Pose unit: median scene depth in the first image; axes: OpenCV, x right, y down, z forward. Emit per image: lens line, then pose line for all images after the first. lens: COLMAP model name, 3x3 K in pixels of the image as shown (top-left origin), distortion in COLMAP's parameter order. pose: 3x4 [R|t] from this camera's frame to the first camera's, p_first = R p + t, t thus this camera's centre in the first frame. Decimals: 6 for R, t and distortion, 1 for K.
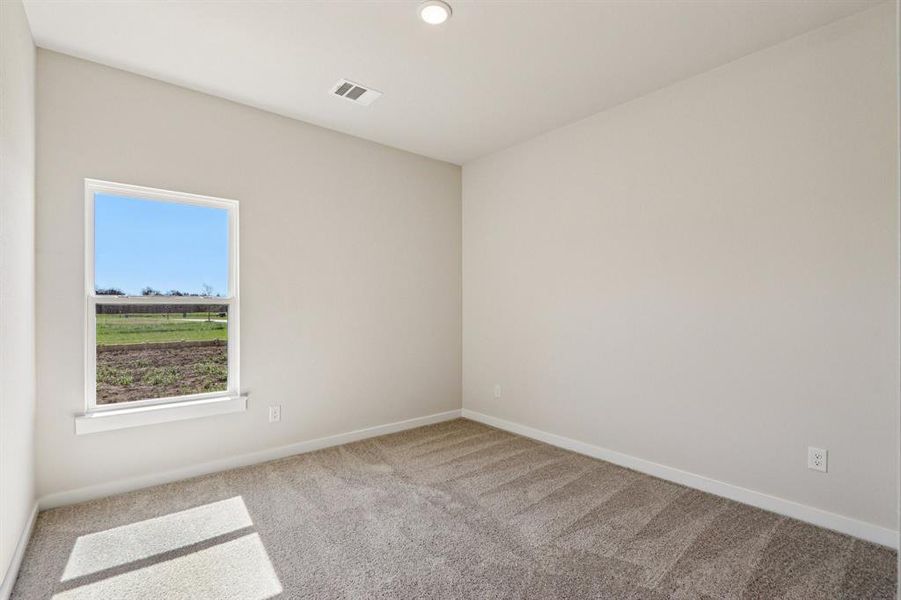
lens RADIAL K [[417.7, 0, 454.9], [0, 417.7, 303.0], [0, 0, 1]] dist [-0.015270, -0.000039]
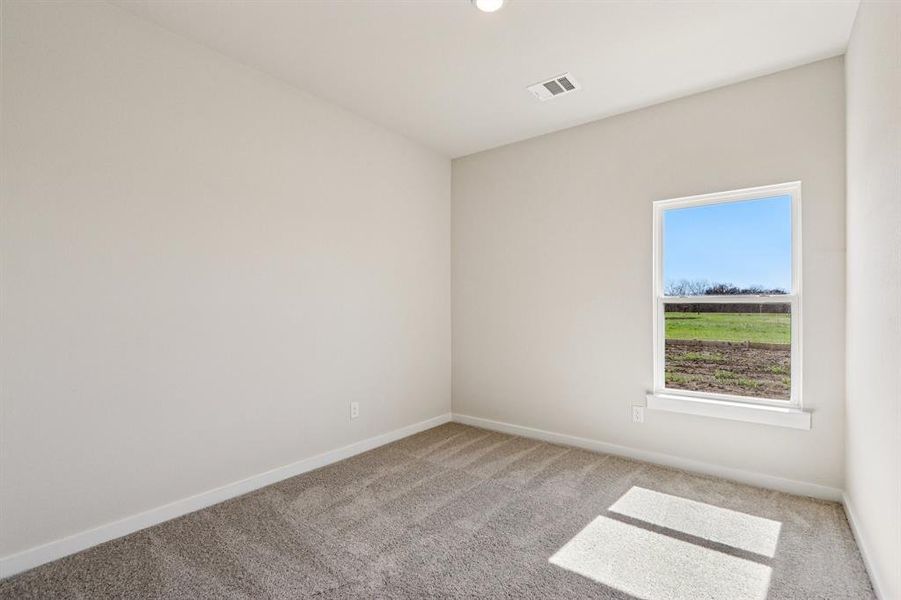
lens RADIAL K [[417.7, 0, 454.9], [0, 417.7, 303.0], [0, 0, 1]] dist [-0.015270, -0.000039]
pose [[0.215445, -0.005603, -0.976500, 0.187334], [0.008282, 0.999958, -0.003911, 0.000401], [0.976481, -0.007245, 0.215482, 0.149738]]
